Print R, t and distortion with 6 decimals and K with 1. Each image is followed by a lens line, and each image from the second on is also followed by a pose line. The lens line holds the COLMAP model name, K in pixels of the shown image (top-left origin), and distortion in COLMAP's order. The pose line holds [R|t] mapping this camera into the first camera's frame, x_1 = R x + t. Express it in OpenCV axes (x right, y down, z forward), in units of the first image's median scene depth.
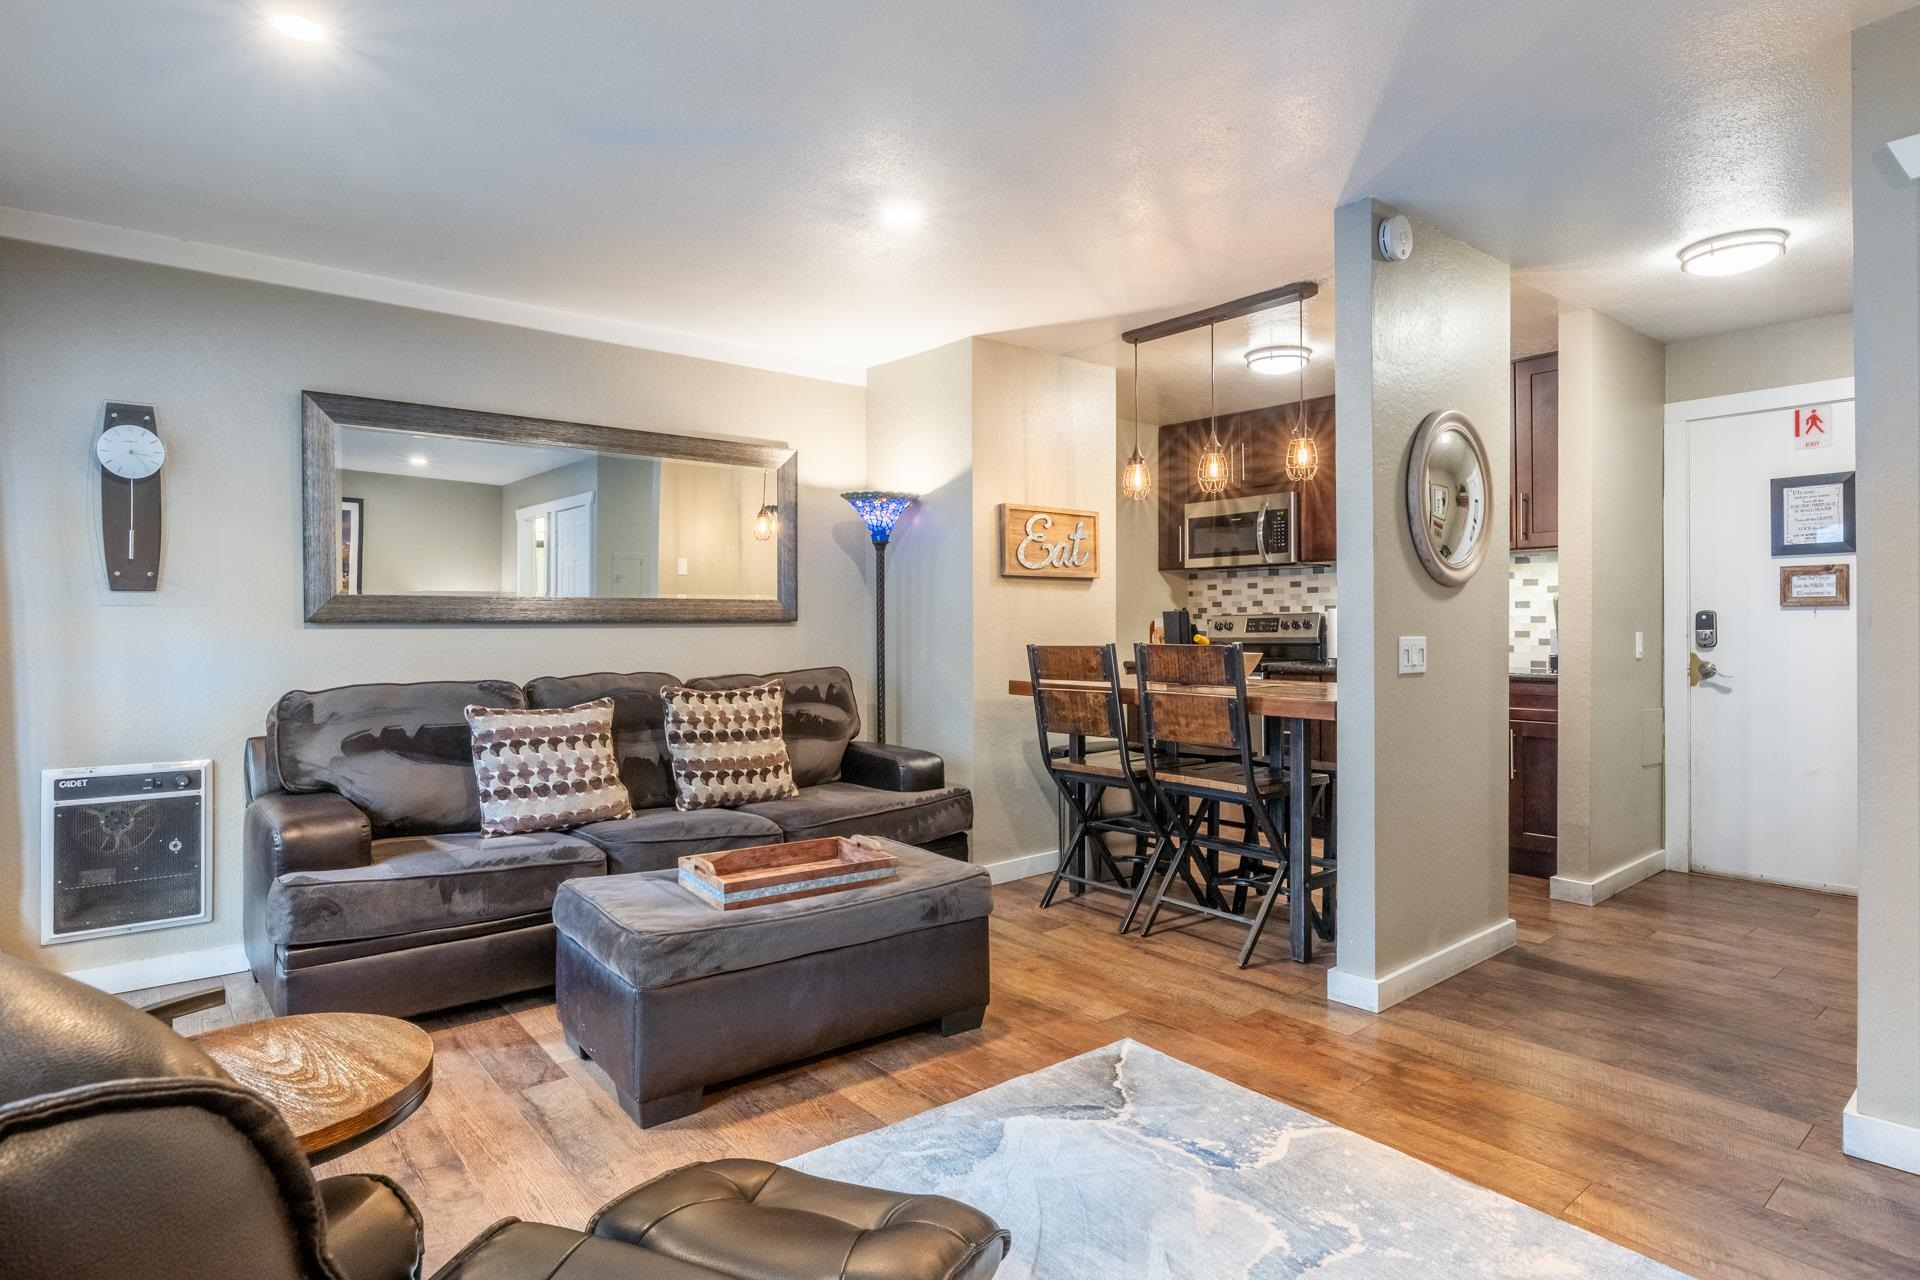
lens RADIAL K [[1004.7, 0, 947.5], [0, 1004.7, 626.2], [0, 0, 1]] dist [-0.005826, 0.001243]
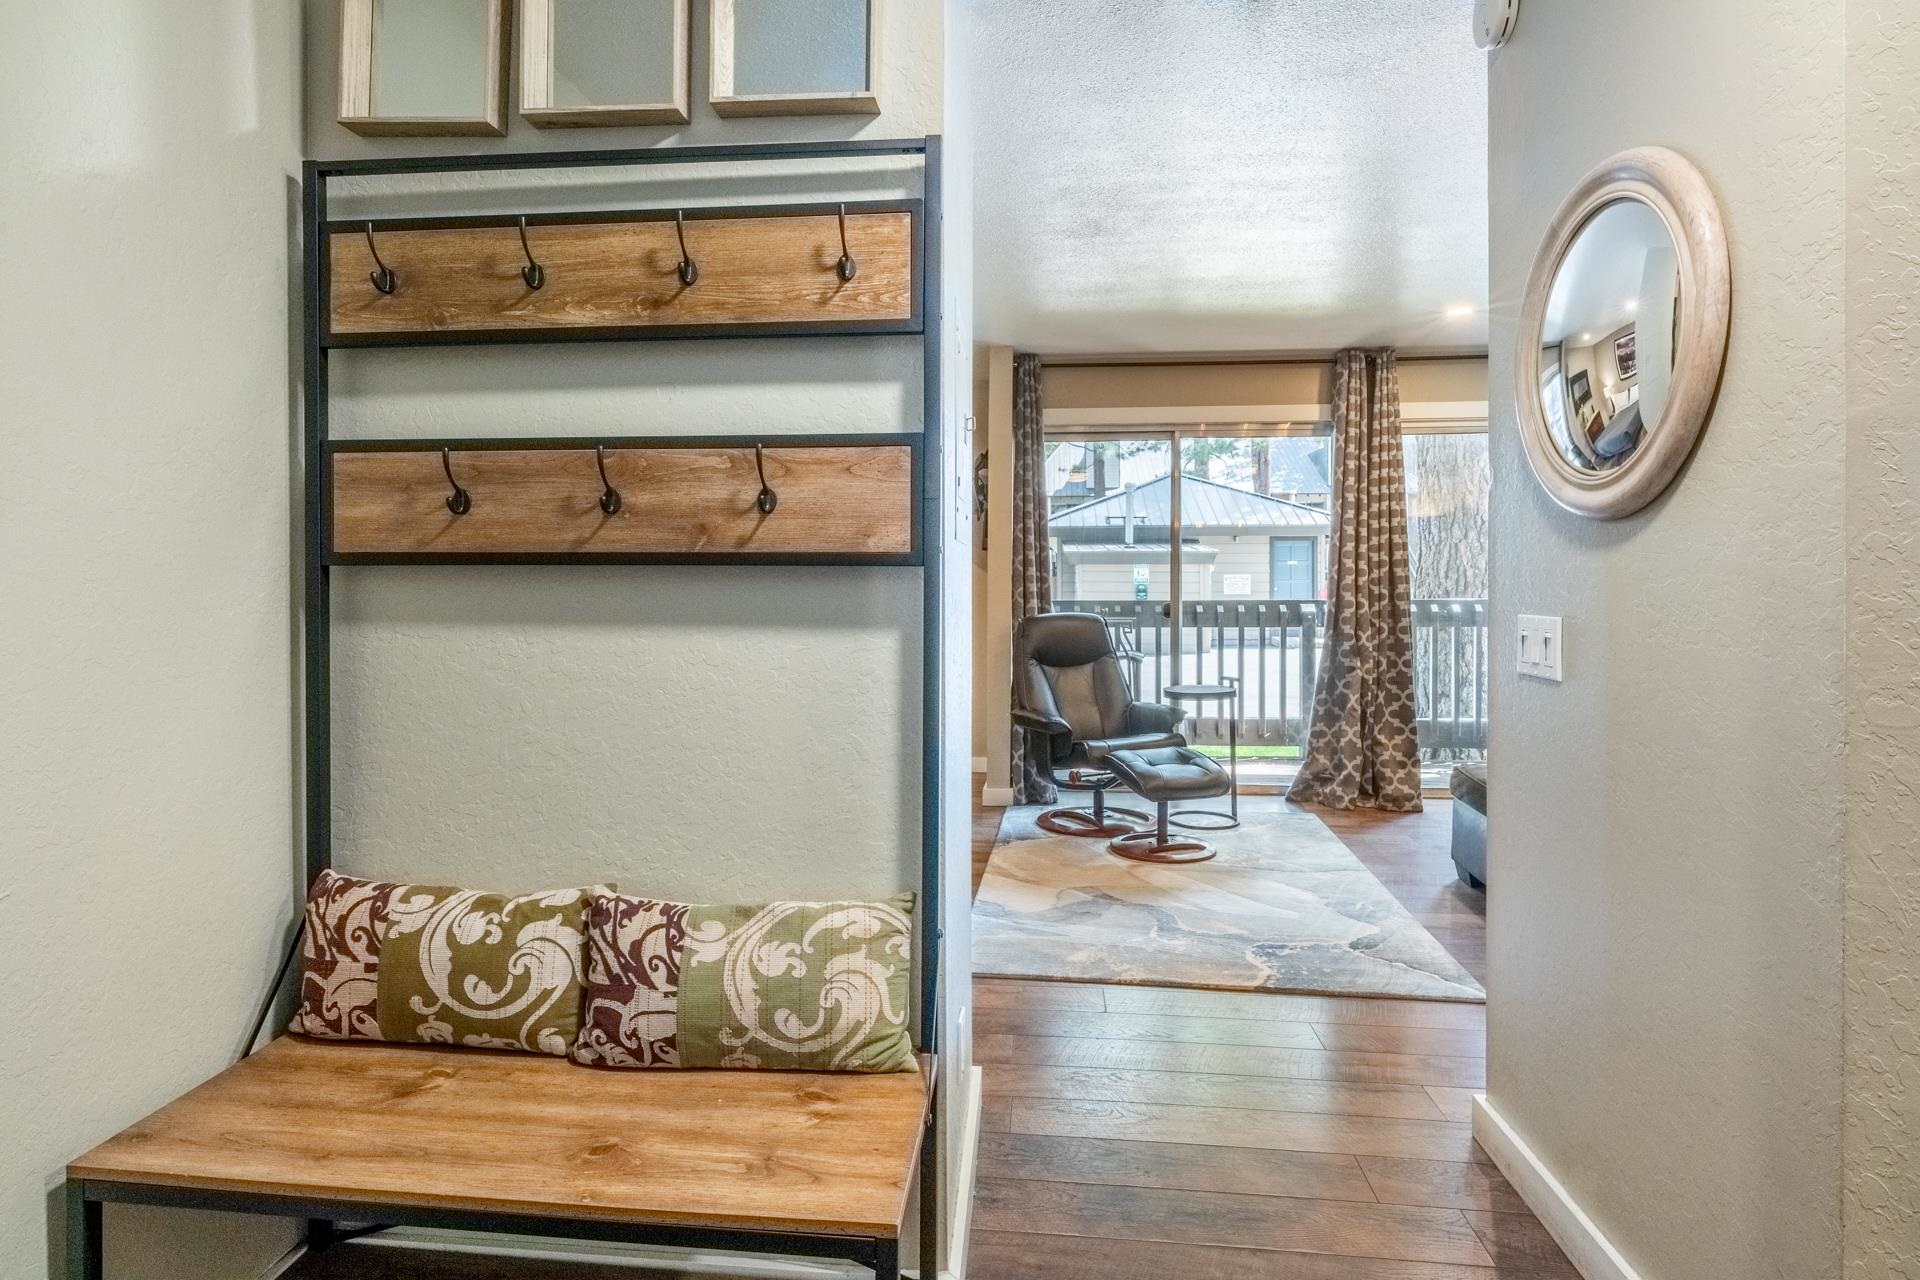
lens RADIAL K [[1004.7, 0, 941.3], [0, 1004.7, 587.8], [0, 0, 1]] dist [-0.005826, 0.001243]
pose [[-0.706760, 0.009463, -0.707390, 0.865073], [0.002261, 0.999936, 0.011117, -0.010794], [0.707450, 0.006258, -0.706736, 0.889191]]
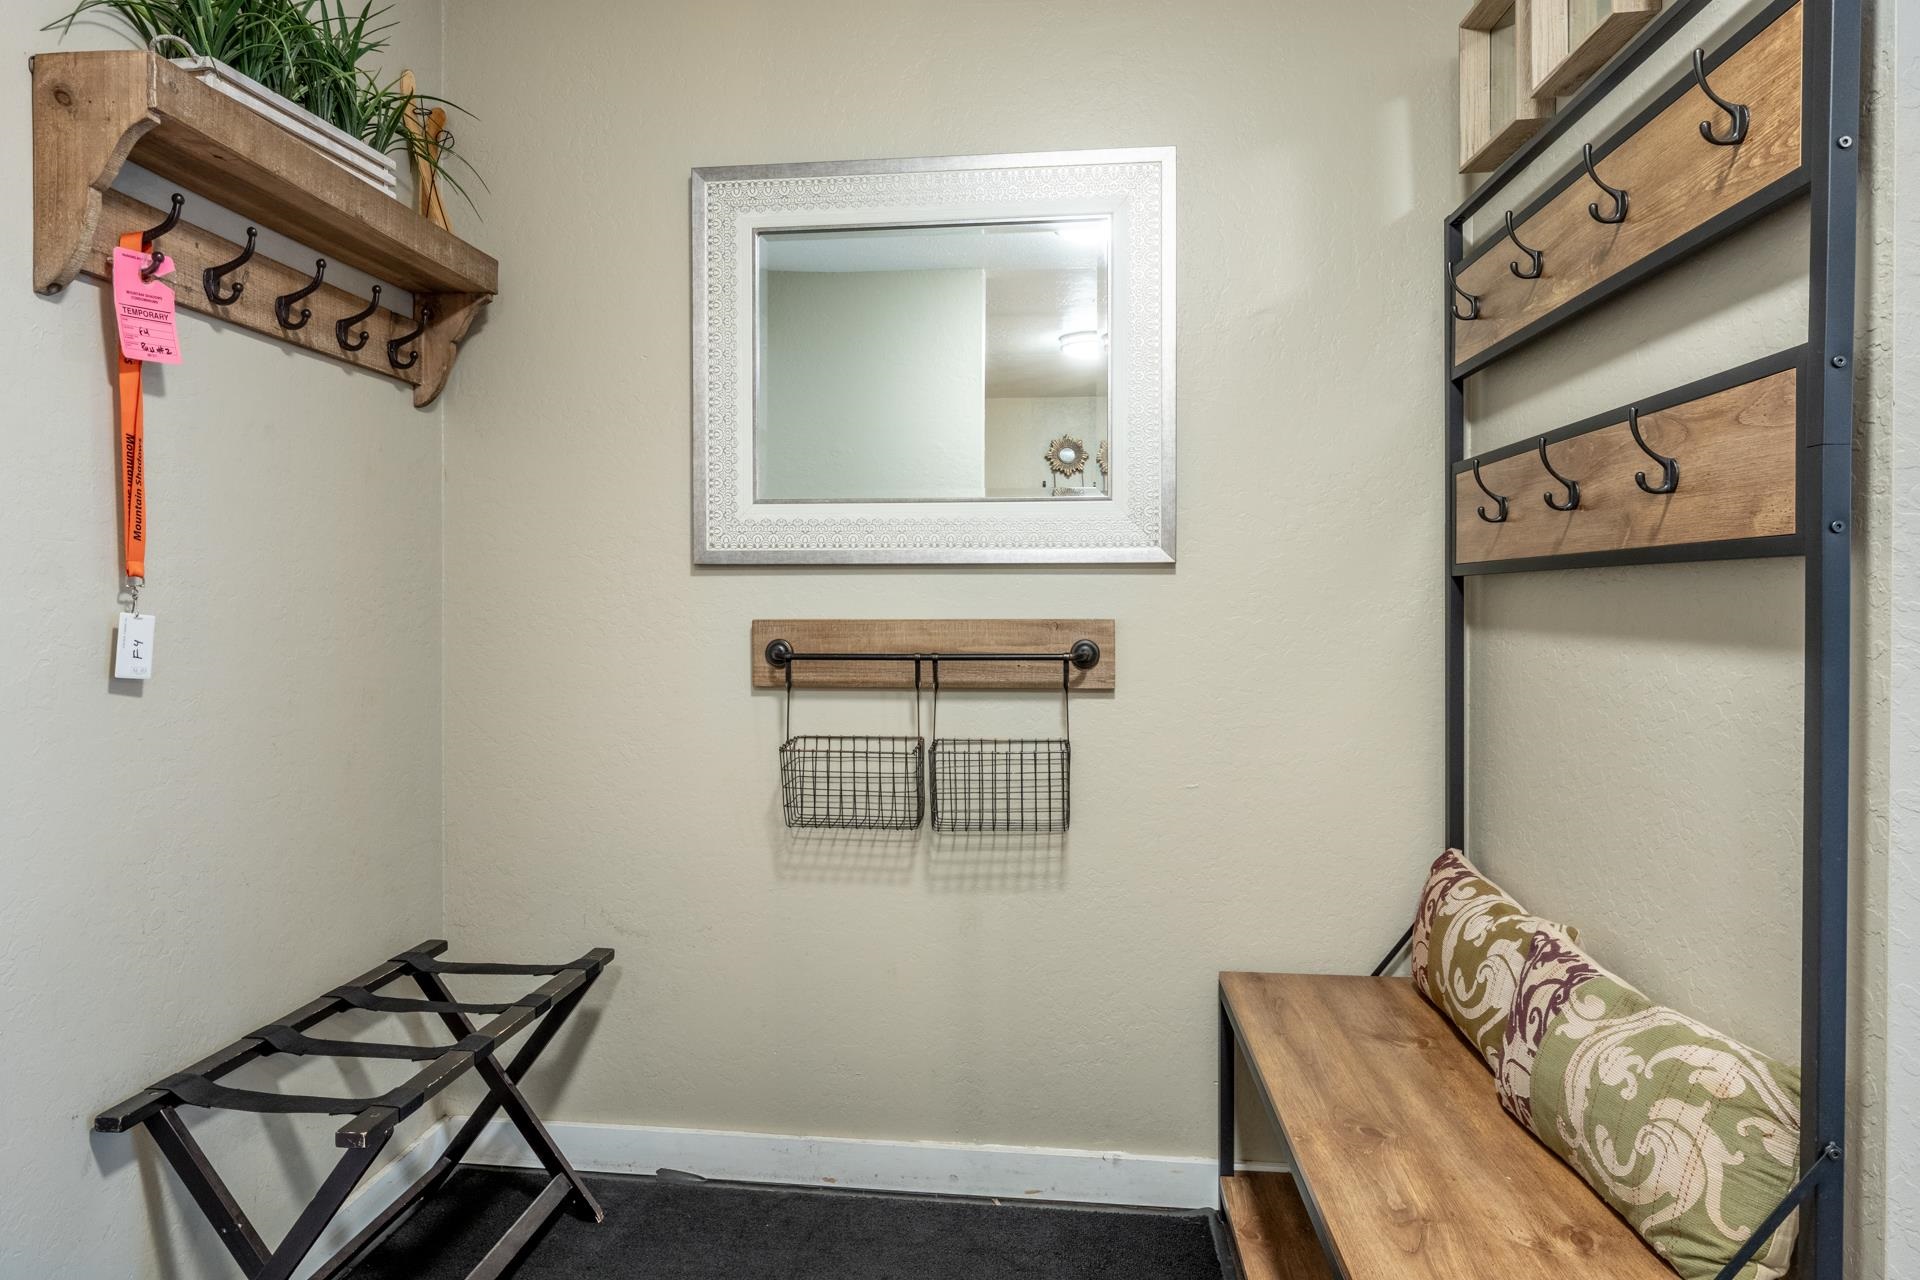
lens RADIAL K [[1143.1, 0, 953.2], [0, 1143.1, 629.7], [0, 0, 1]] dist [-0.002624, 0.001674]
pose [[-0.714409, -0.010255, 0.699653, 0.593938], [0.006674, 0.999747, 0.021469, -0.005022], [-0.699697, 0.020007, -0.714160, 0.944205]]
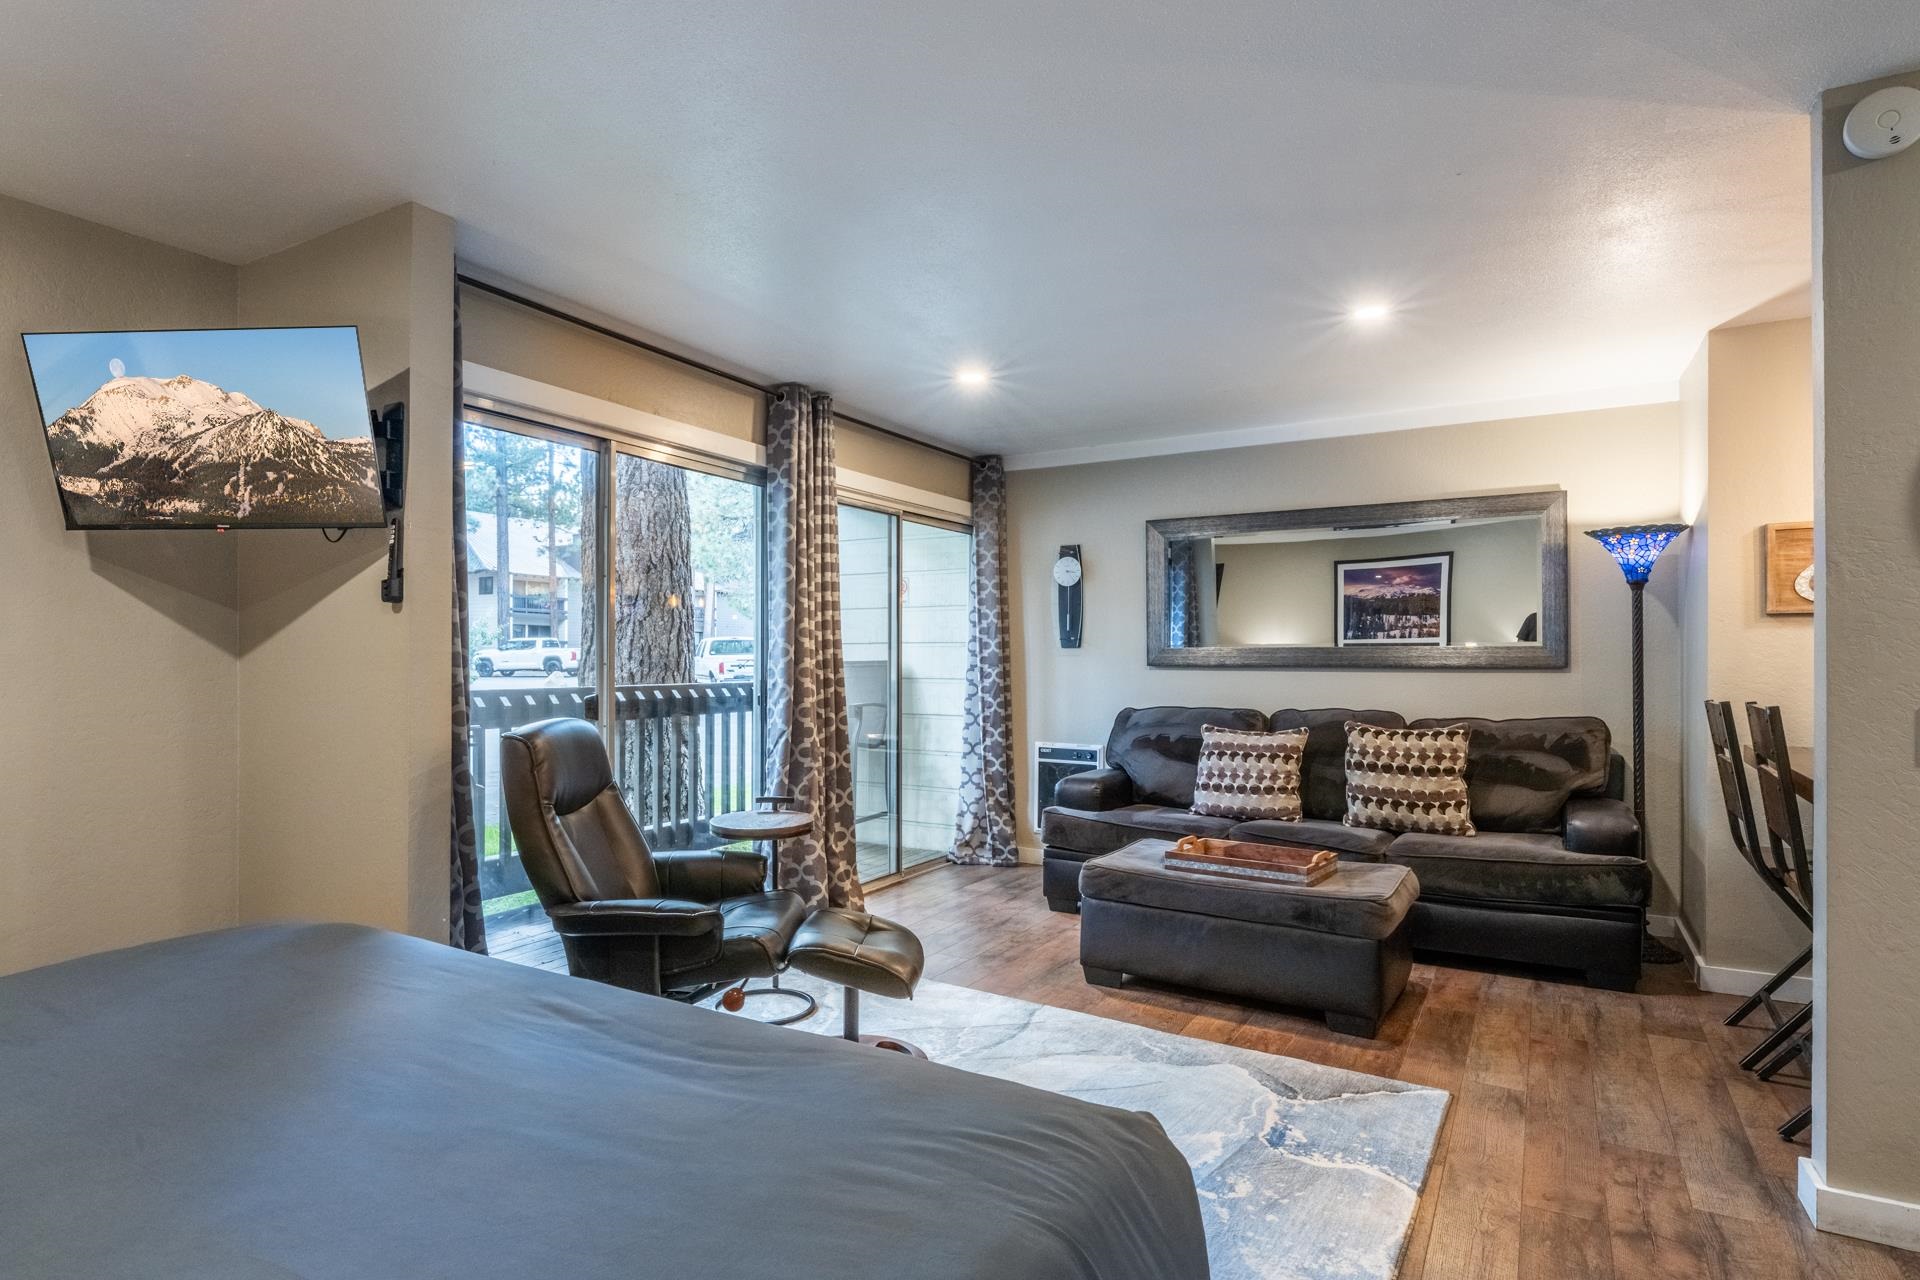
lens RADIAL K [[1004.7, 0, 949.1], [0, 1004.7, 653.0], [0, 0, 1]] dist [-0.005826, 0.001243]
pose [[0.351392, -0.002133, -0.936226, 0.635823], [-0.007643, 0.999958, -0.005147, -0.011692], [0.936197, 0.008964, 0.351361, 0.121224]]
